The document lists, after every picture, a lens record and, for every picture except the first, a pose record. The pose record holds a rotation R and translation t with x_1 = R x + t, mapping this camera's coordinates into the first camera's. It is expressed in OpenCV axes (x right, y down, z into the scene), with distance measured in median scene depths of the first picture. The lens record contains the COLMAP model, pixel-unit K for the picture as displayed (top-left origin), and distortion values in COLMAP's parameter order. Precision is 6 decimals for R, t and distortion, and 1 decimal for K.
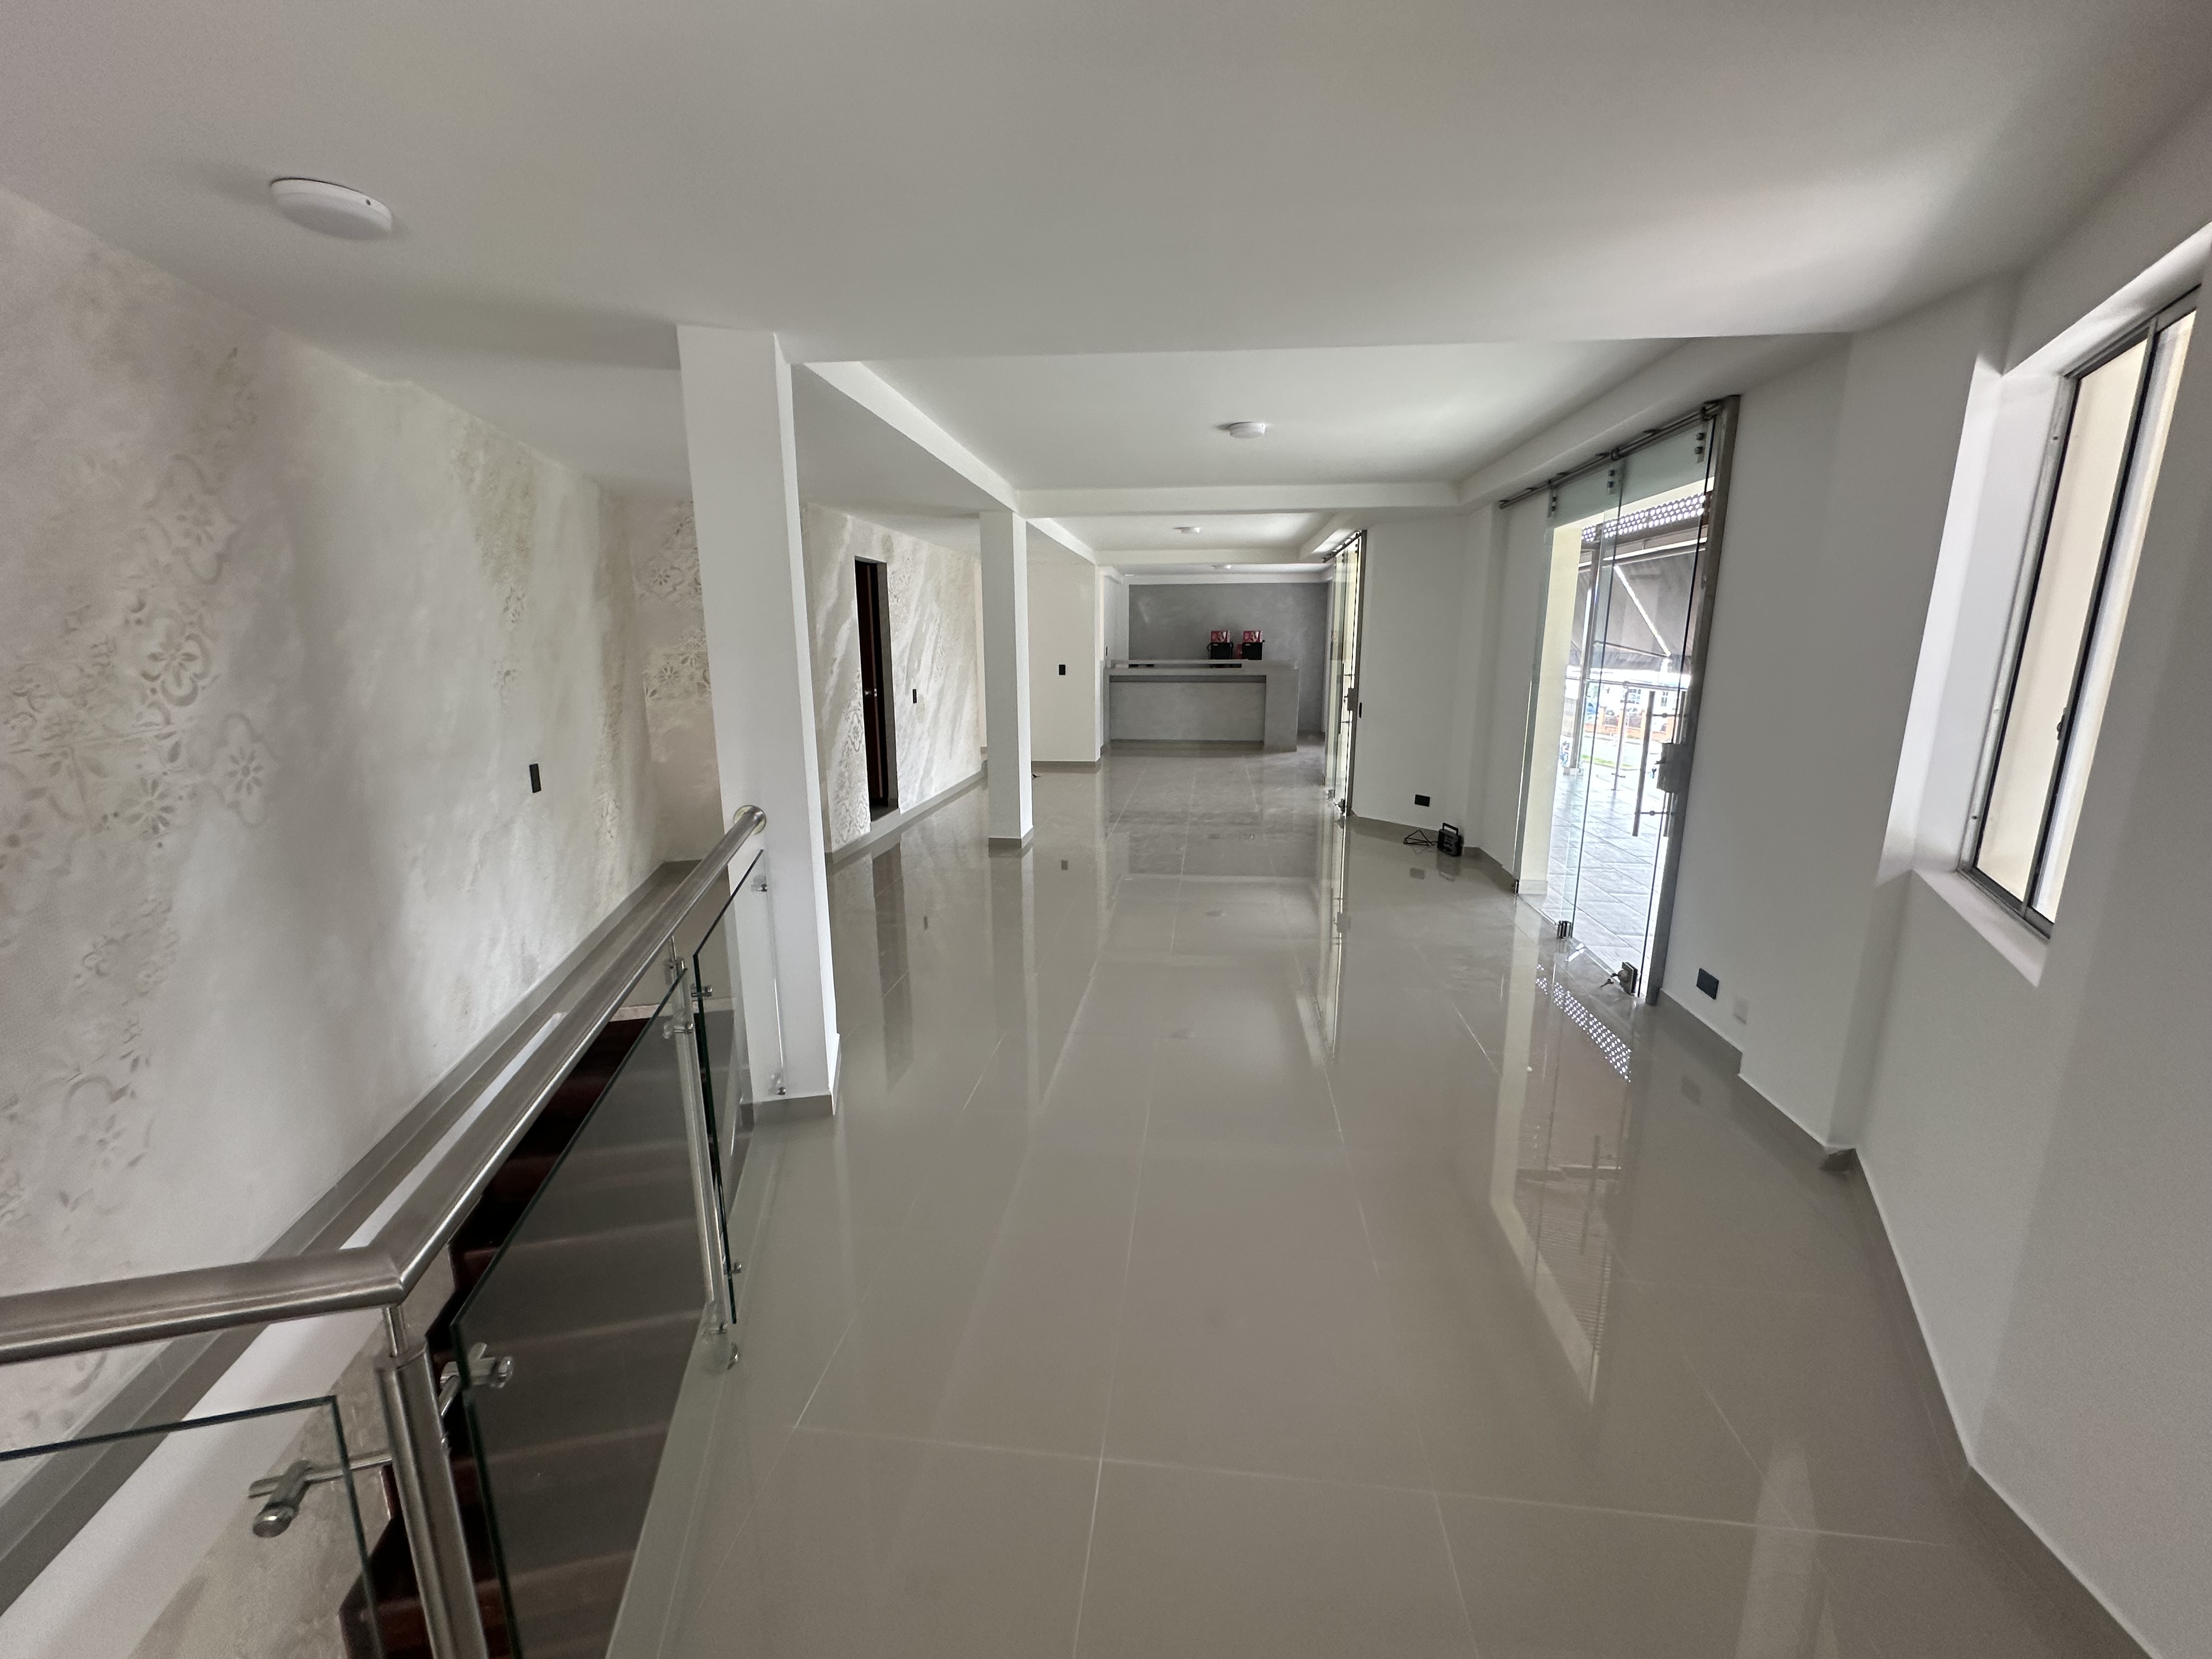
lens RADIAL K [[880.3, 0, 1112.8], [0, 880.3, 832.2], [0, 0, 1]] dist [-0.005187, 0.001365]
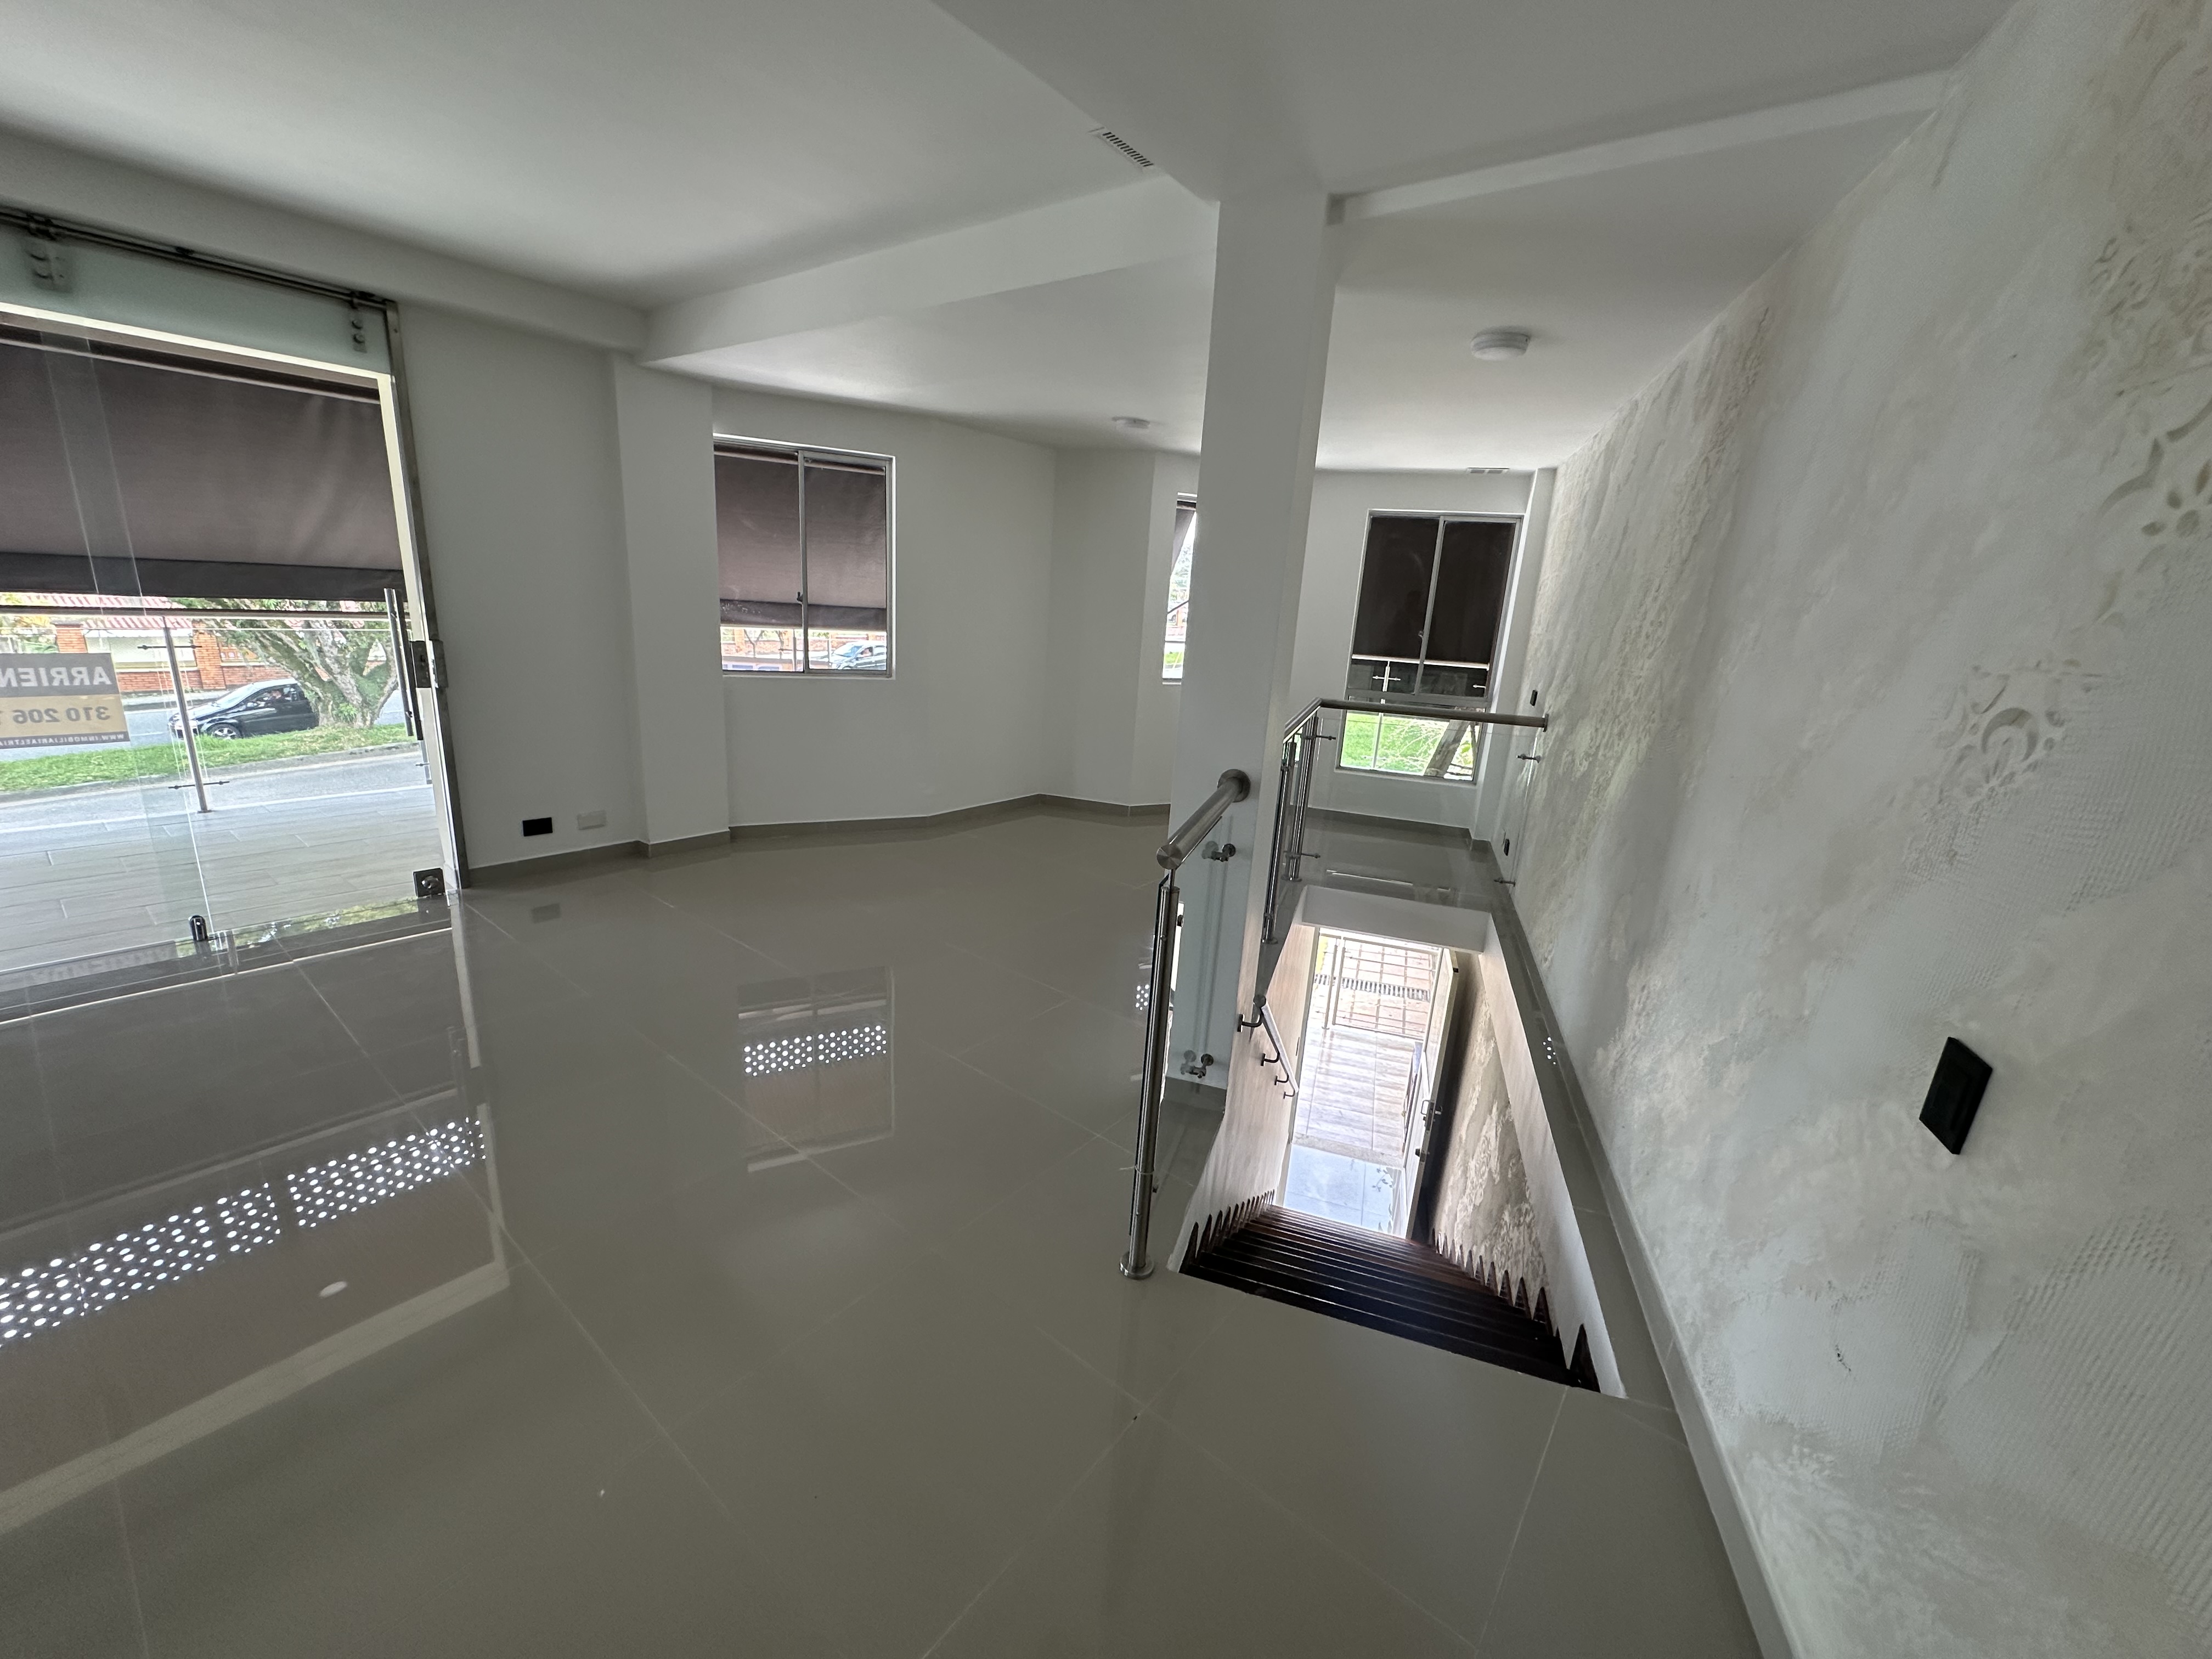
lens RADIAL K [[880.3, 0, 1111.2], [0, 880.3, 831.5], [0, 0, 1]] dist [-0.005187, 0.001365]
pose [[-0.849979, -0.184964, 0.493278, -0.518069], [0.052962, 0.901594, 0.429330, -0.257964], [-0.524147, 0.391047, -0.756540, 1.246381]]
